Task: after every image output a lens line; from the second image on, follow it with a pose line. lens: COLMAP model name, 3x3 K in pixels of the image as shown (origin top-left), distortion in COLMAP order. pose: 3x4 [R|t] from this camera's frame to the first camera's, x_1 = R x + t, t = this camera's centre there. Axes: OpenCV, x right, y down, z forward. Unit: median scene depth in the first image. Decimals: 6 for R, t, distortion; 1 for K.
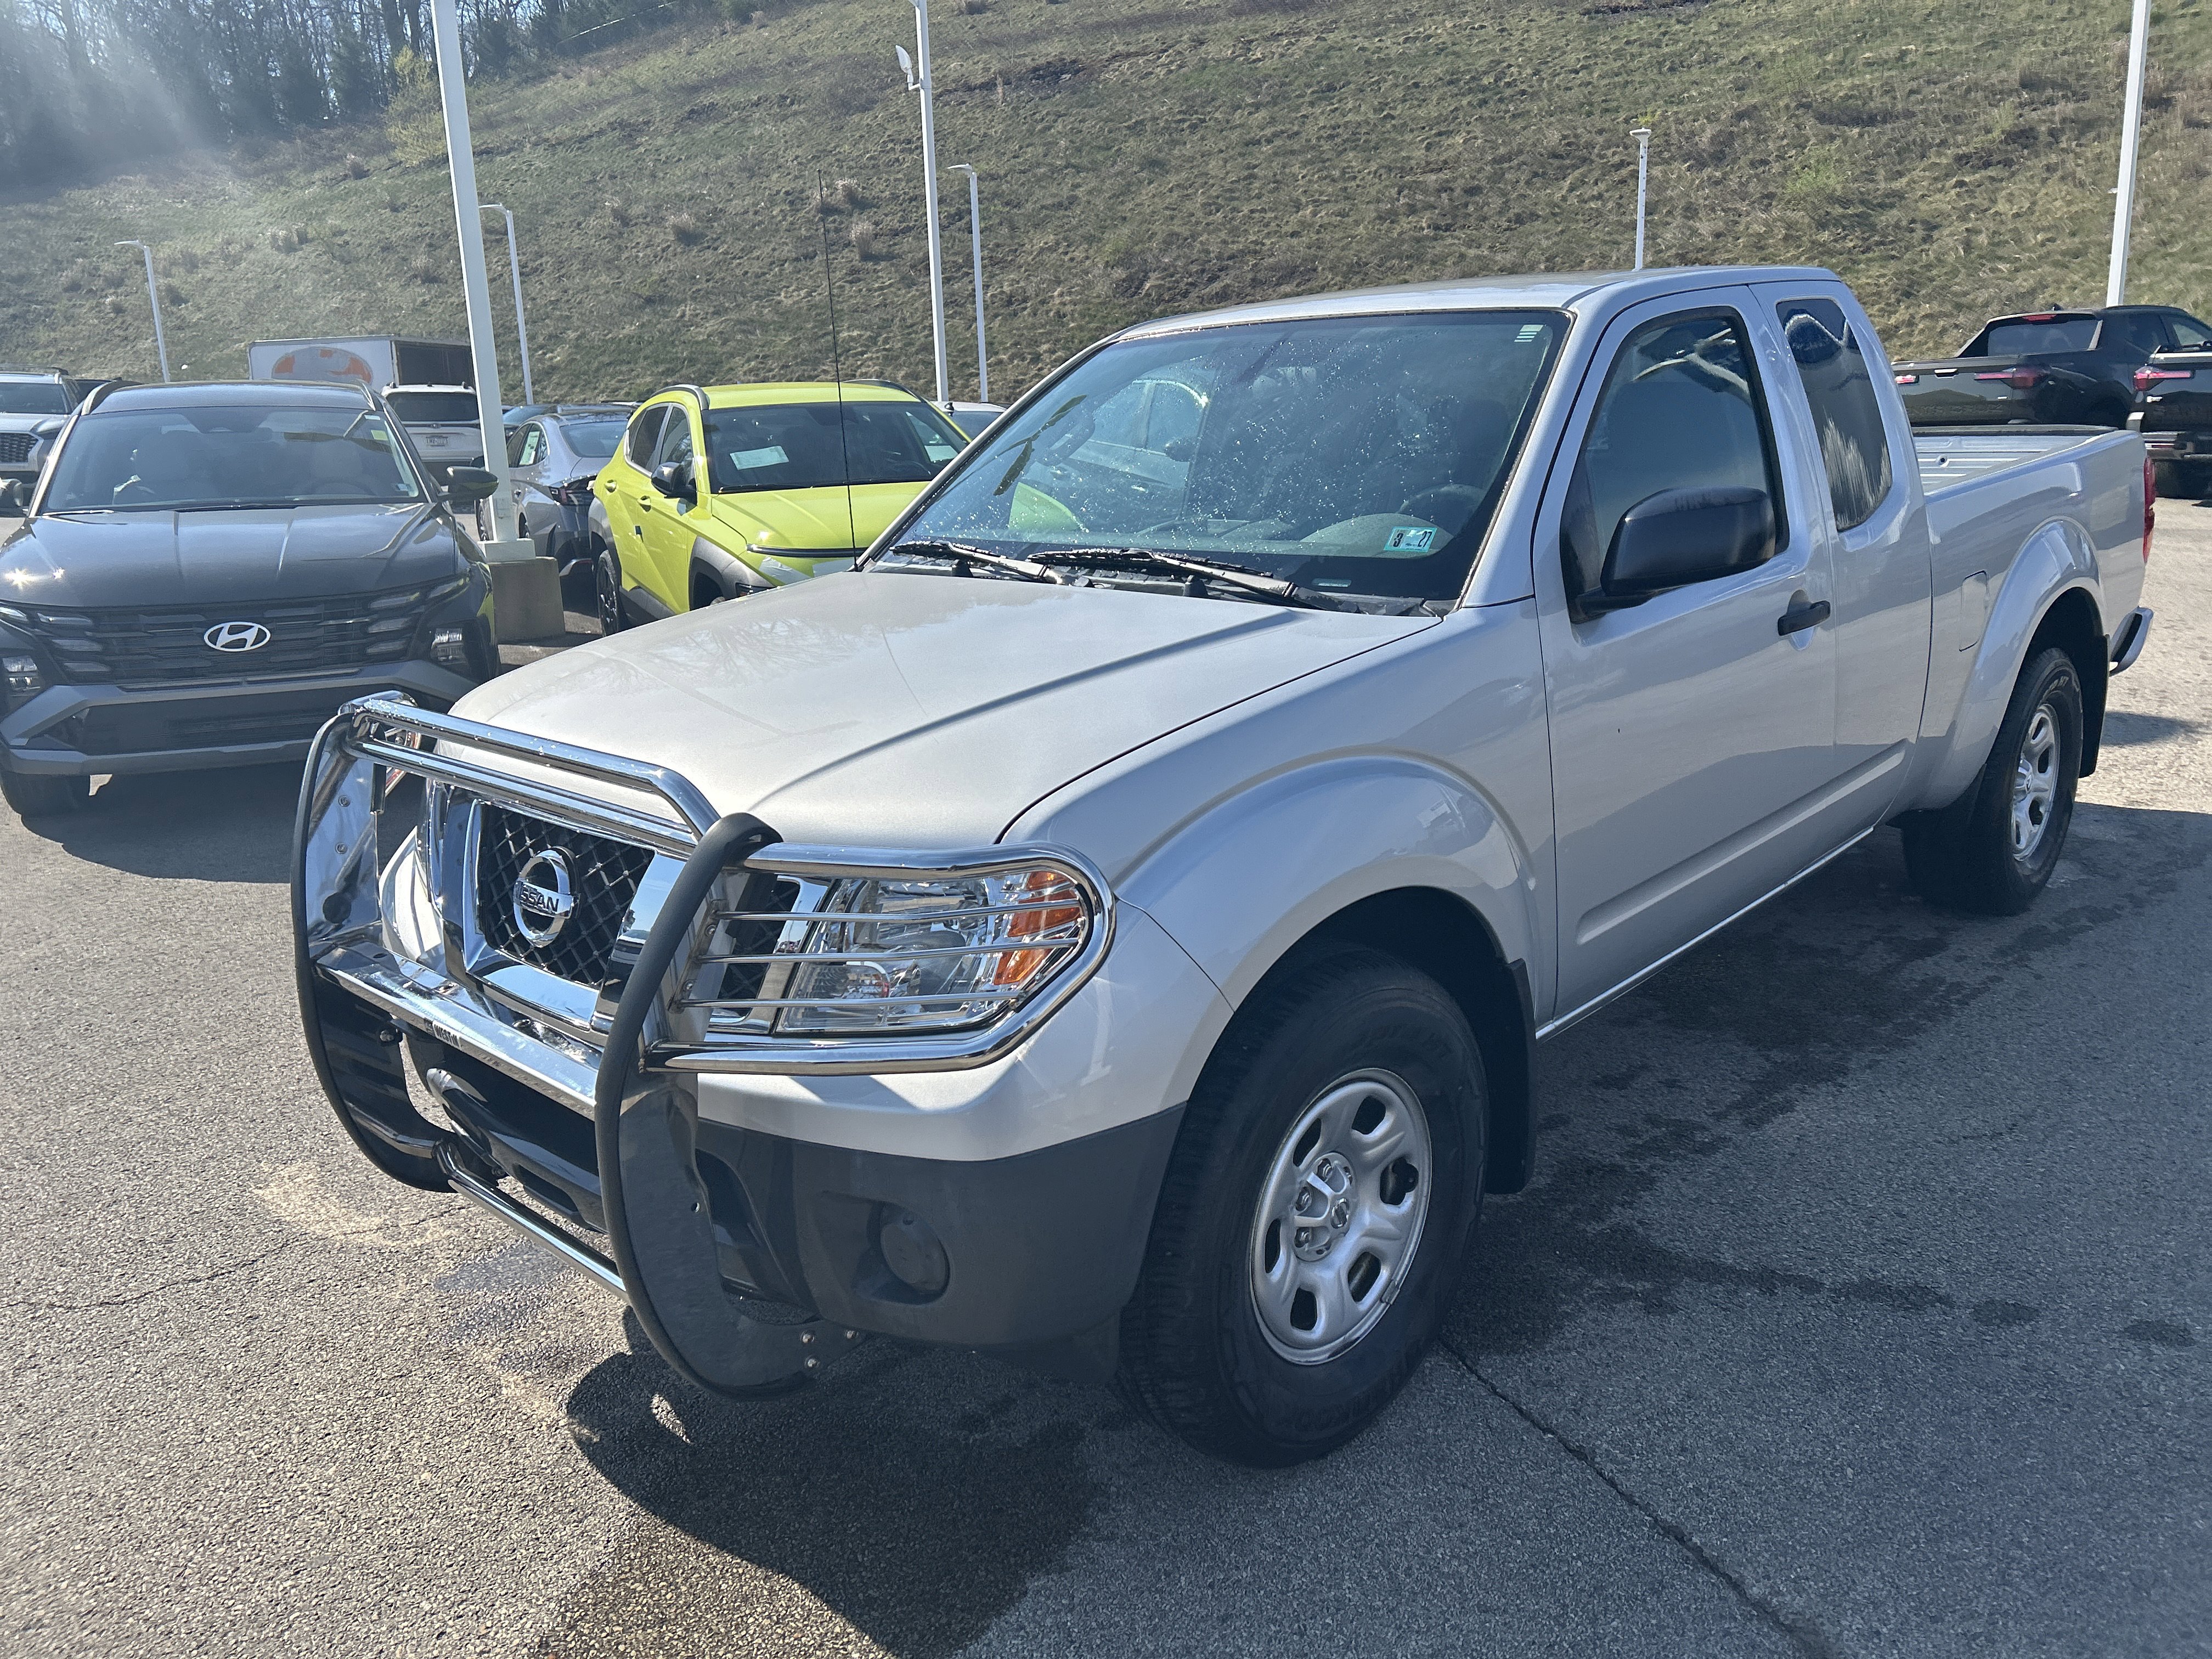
lens RADIAL K [[1680.5, 0, 1118.0], [0, 1680.5, 814.2], [0, 0, 1]] dist [0.054725, -0.056515]
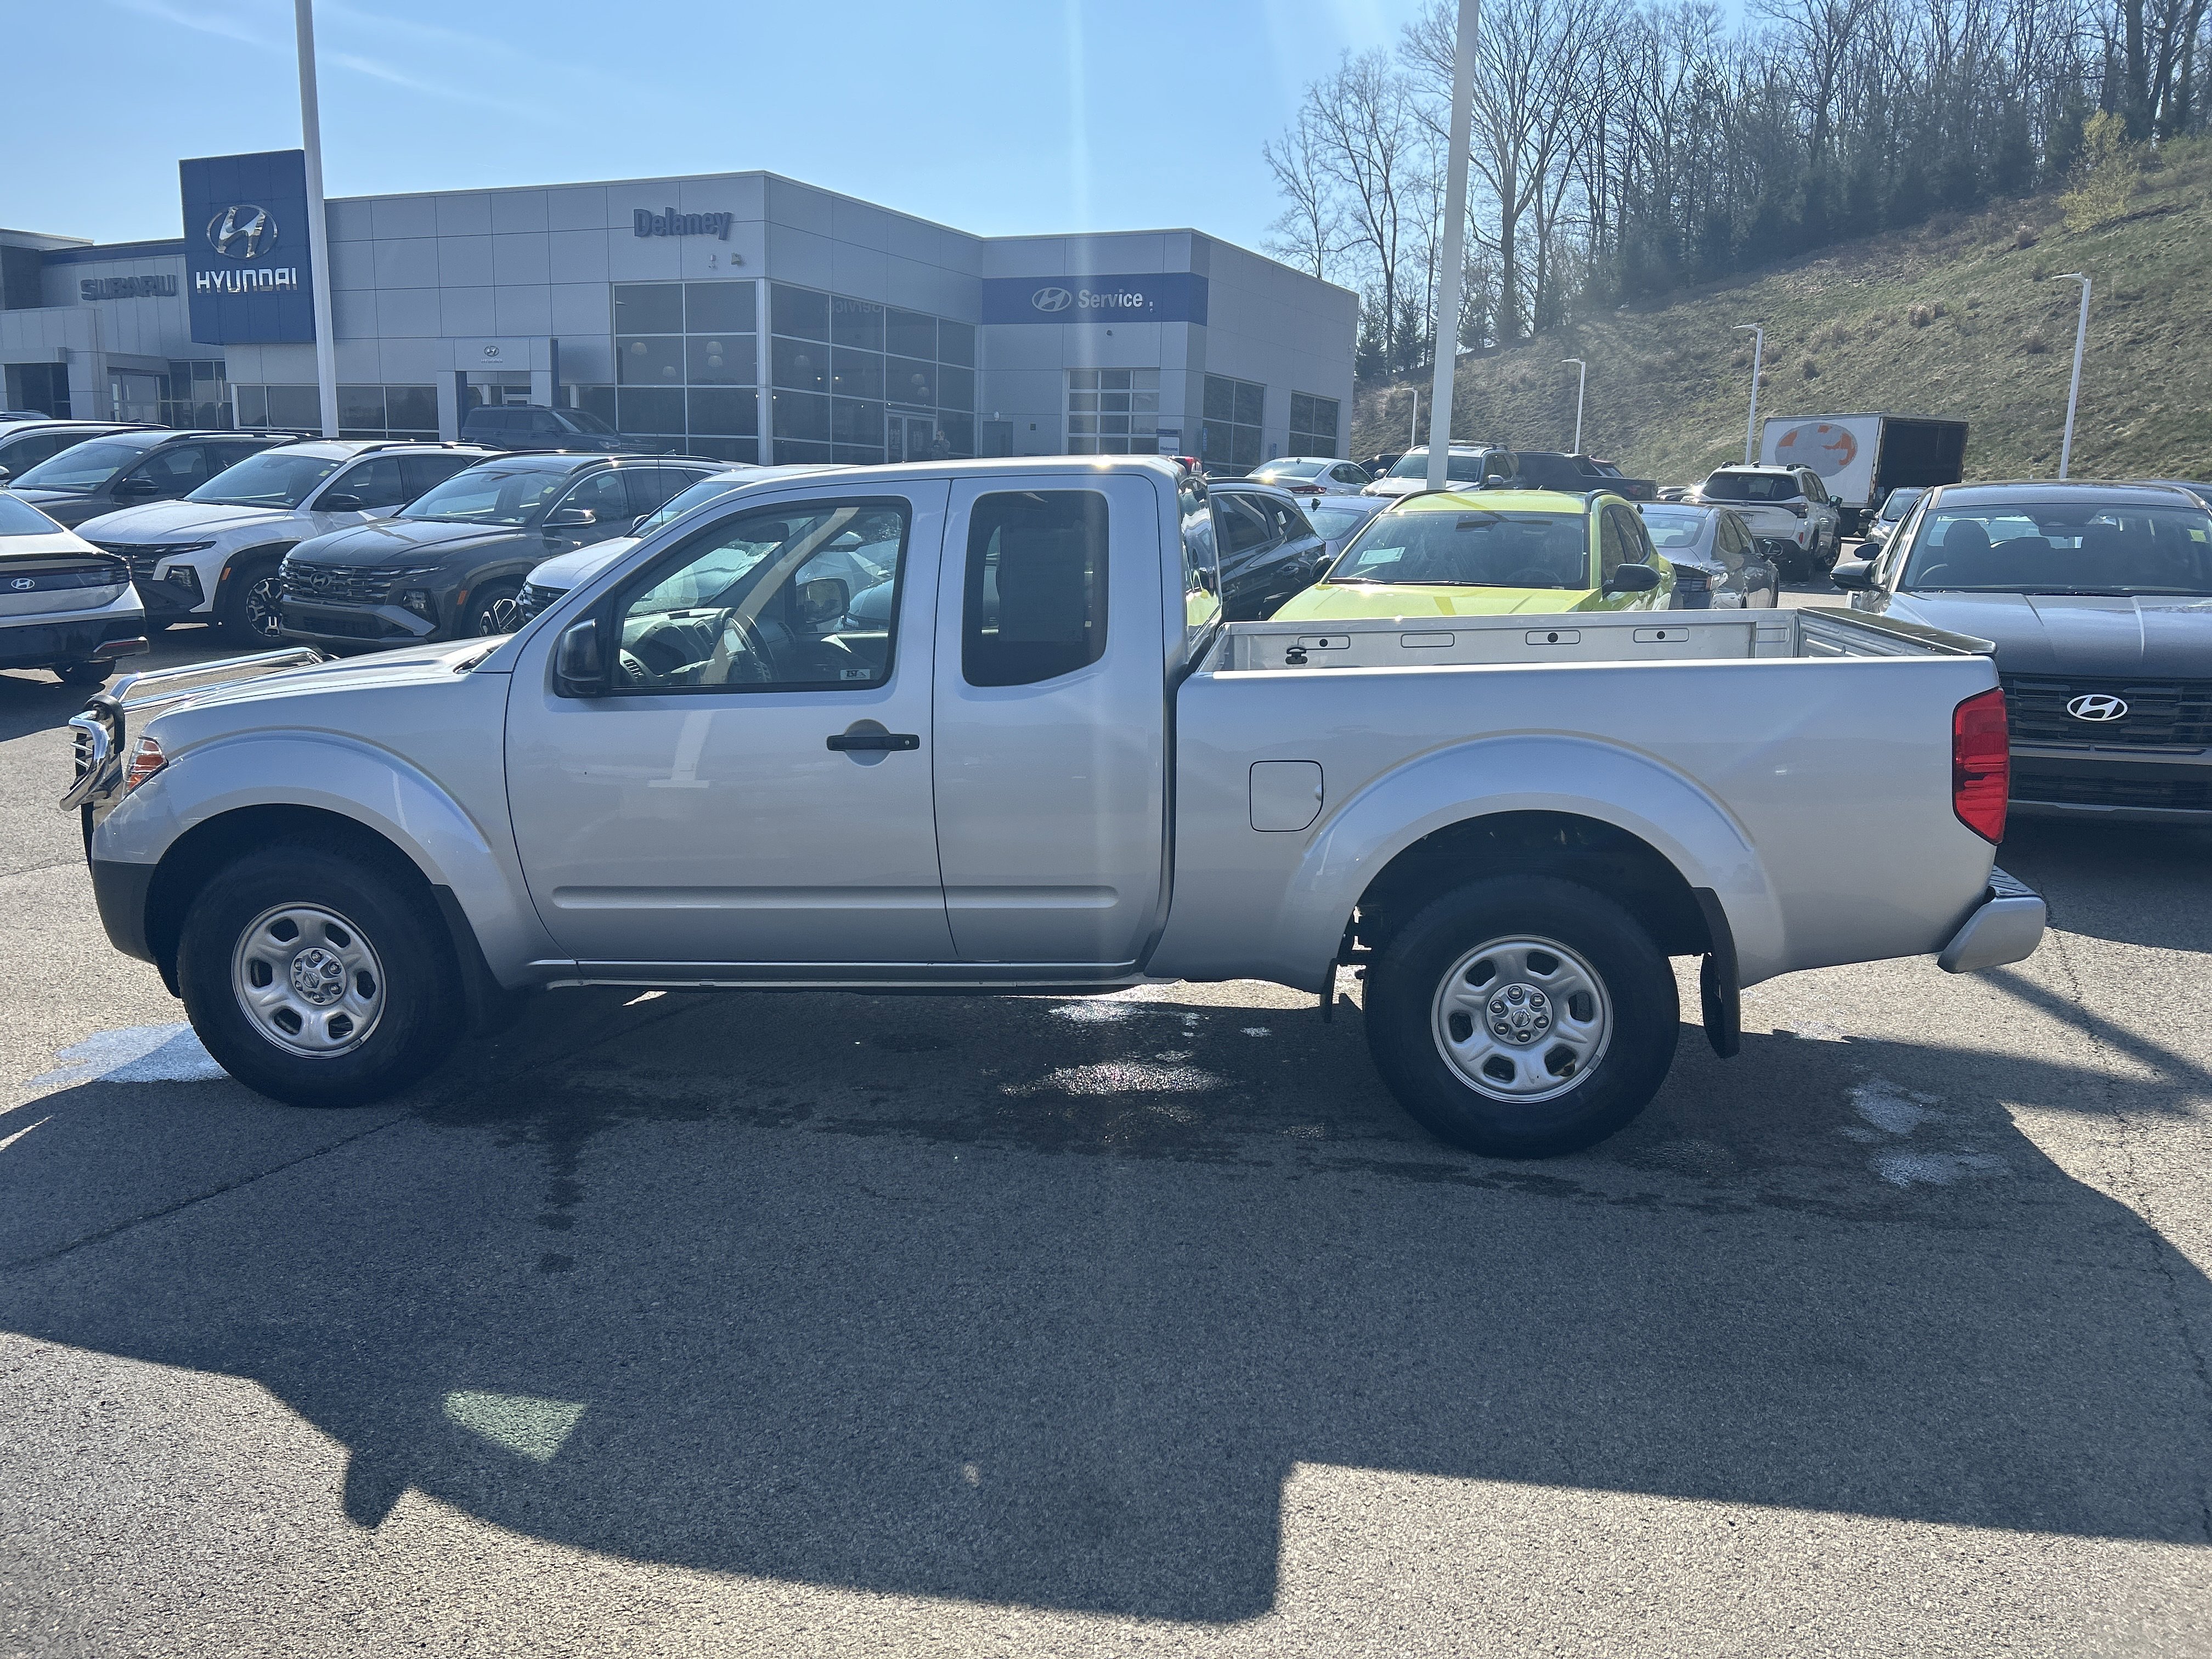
lens RADIAL K [[1680.5, 0, 1121.8], [0, 1680.5, 825.3], [0, 0, 1]] dist [0.054725, -0.056515]
pose [[0.600479, 0.201425, -0.773856, 1.137368], [-0.223437, 0.971472, 0.079485, -0.149016], [0.767790, 0.125179, 0.628354, 0.277774]]
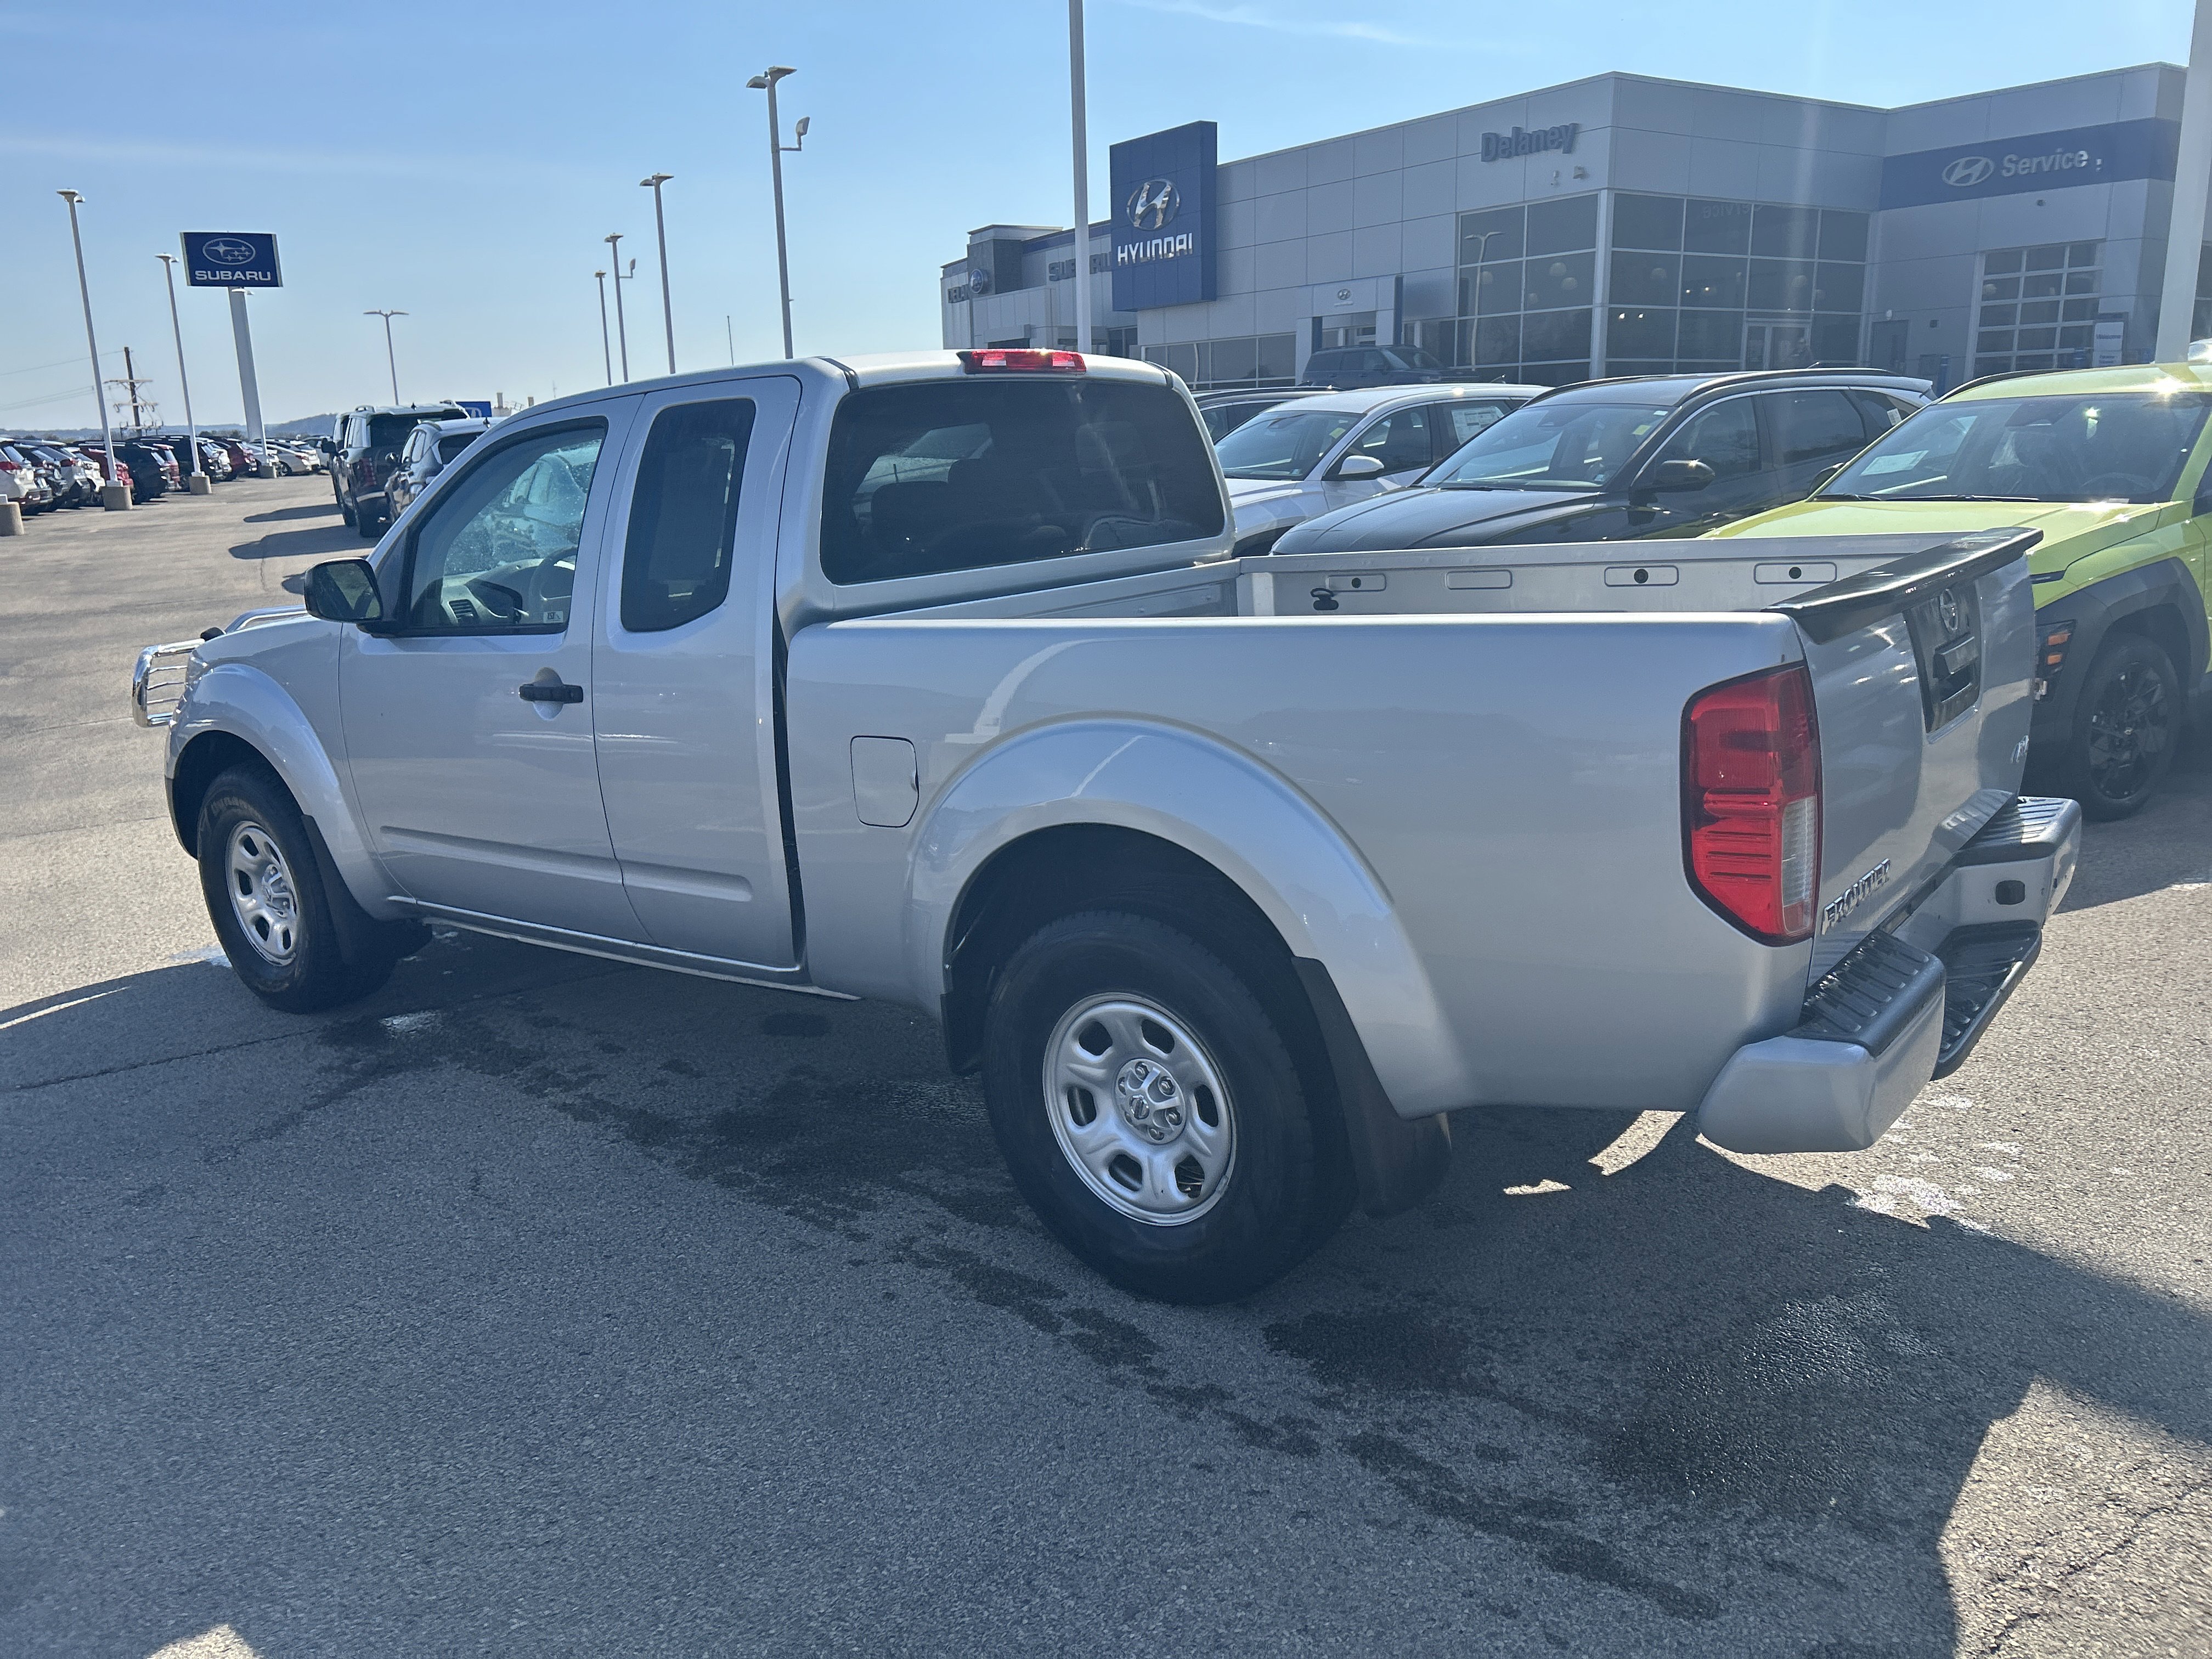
lens RADIAL K [[1680.5, 0, 1120.1], [0, 1680.5, 836.1], [0, 0, 1]] dist [0.054725, -0.056515]
pose [[0.102785, 0.265345, -0.958659, 1.186027], [-0.204856, 0.948750, 0.240638, -0.285479], [0.973380, 0.171653, 0.151875, 0.924198]]
